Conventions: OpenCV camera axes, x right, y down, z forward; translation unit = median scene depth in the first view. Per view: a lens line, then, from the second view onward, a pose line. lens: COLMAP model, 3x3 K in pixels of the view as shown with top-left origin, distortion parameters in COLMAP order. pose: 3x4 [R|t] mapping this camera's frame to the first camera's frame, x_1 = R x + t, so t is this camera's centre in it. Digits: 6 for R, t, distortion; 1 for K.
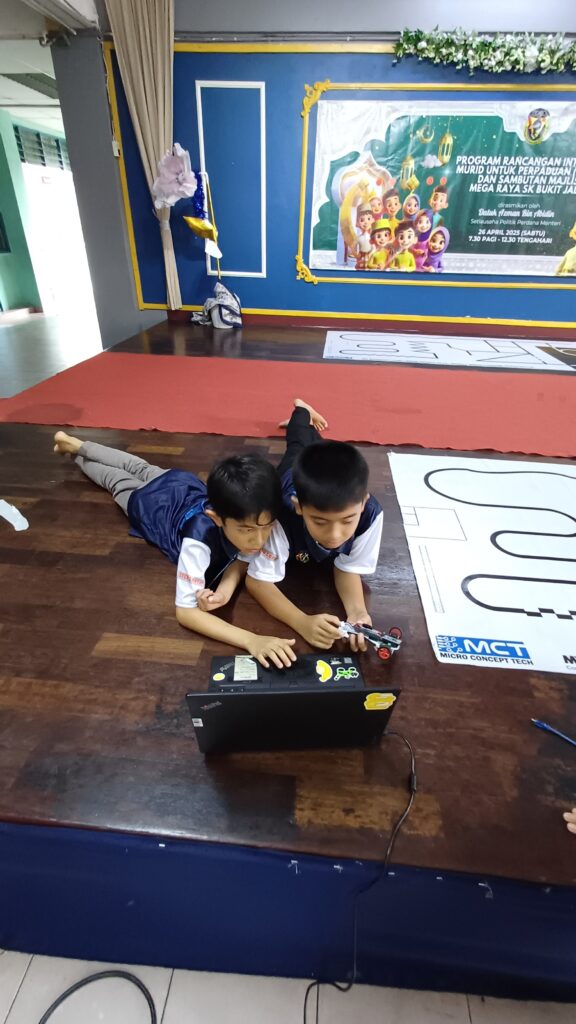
lens RADIAL K [[466.7, 0, 291.6], [0, 466.7, 515.0], [0, 0, 1]] dist [0.001791, -0.002918]
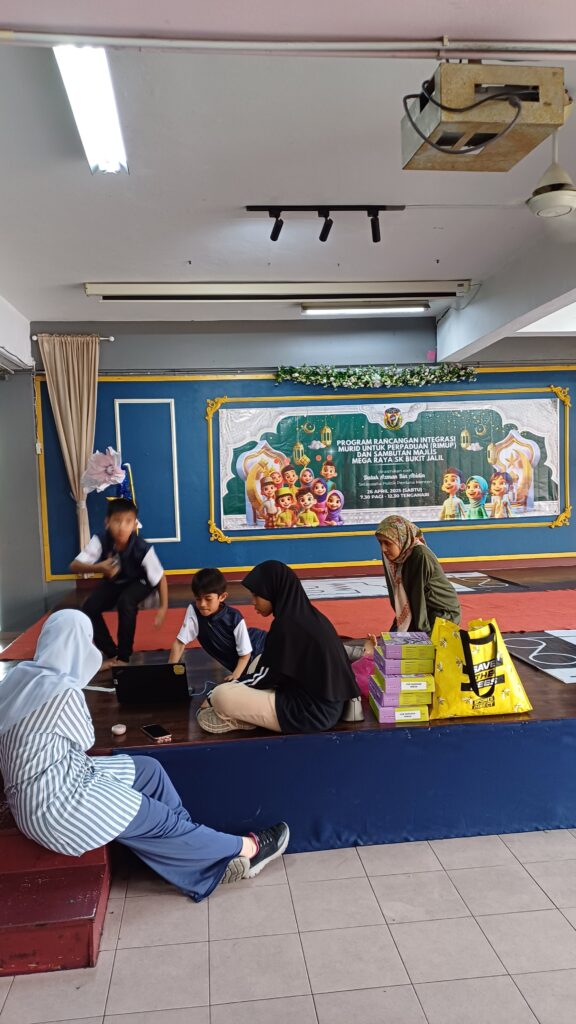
lens RADIAL K [[751.3, 0, 285.2], [0, 751.3, 513.8], [0, 0, 1]] dist [0.061666, -0.004198]
pose [[0.979304, -0.067950, 0.190649, -0.160735], [0.151782, 0.869685, -0.469692, 0.292457], [-0.133889, 0.488908, 0.861999, -0.567682]]
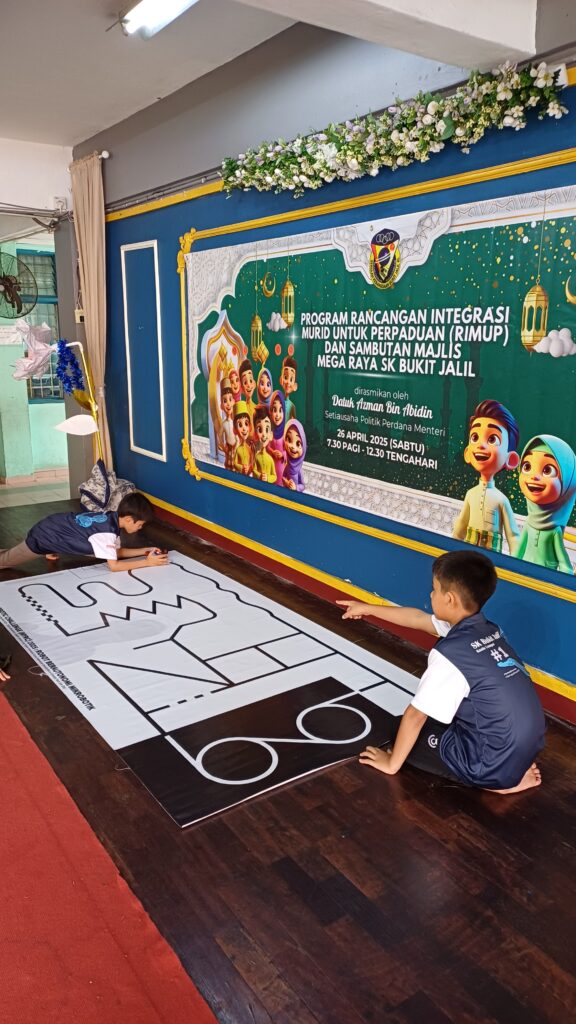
lens RADIAL K [[751.3, 0, 285.5], [0, 751.3, 509.8], [0, 0, 1]] dist [0.061666, -0.004198]
pose [[0.631648, 0.161290, -0.758291, 1.054304], [-0.388557, 0.912262, -0.129624, -0.415629], [0.670853, 0.376516, 0.638899, 0.480805]]
